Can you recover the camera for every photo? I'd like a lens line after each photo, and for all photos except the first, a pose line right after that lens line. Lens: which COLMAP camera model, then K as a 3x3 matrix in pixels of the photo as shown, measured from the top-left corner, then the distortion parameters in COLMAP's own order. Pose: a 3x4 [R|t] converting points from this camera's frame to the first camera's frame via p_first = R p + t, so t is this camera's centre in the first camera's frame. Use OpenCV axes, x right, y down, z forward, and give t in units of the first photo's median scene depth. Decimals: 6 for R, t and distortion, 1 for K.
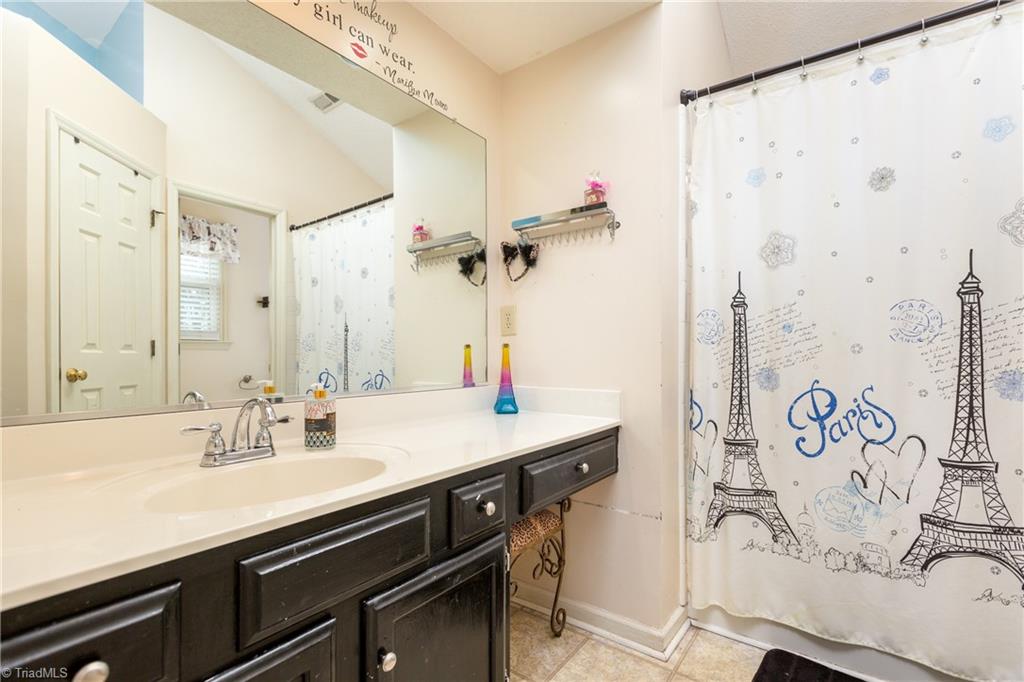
lens RADIAL K [[469.4, 0, 509.6], [0, 469.4, 349.5], [0, 0, 1]] dist [-0.002970, -0.000640]
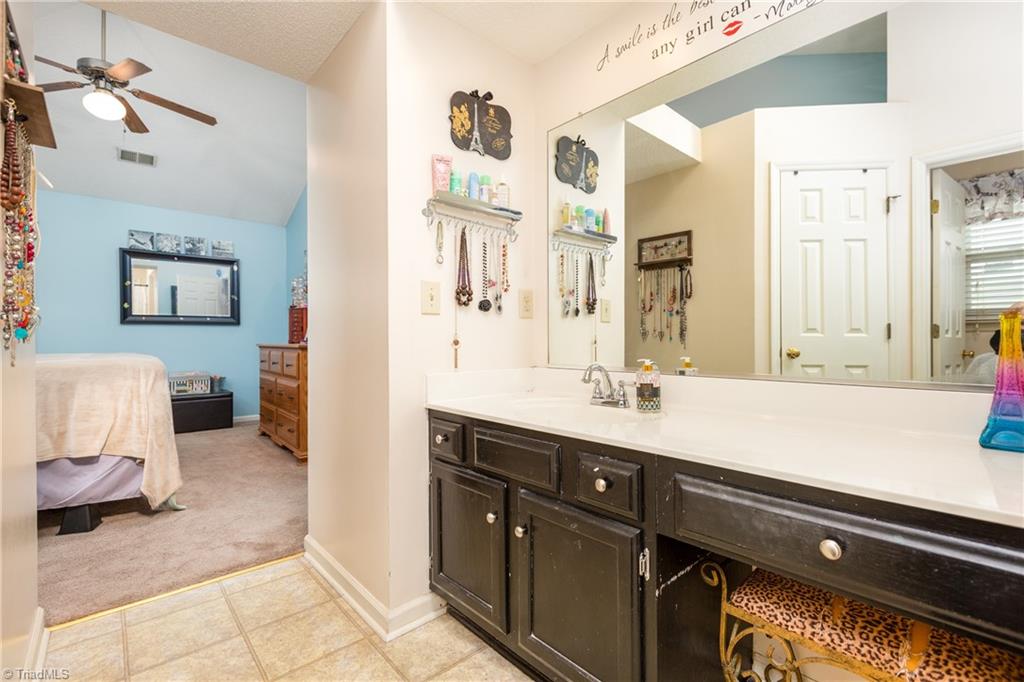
lens RADIAL K [[449.0, 0, 514.4], [0, 449.0, 339.5], [0, 0, 1]] dist [0.000591, 0.000158]
pose [[-0.196084, -0.000999, -0.980587, 0.647851], [0.014591, 0.999886, -0.003936, 0.013266], [0.980479, -0.015079, -0.196047, 0.676054]]
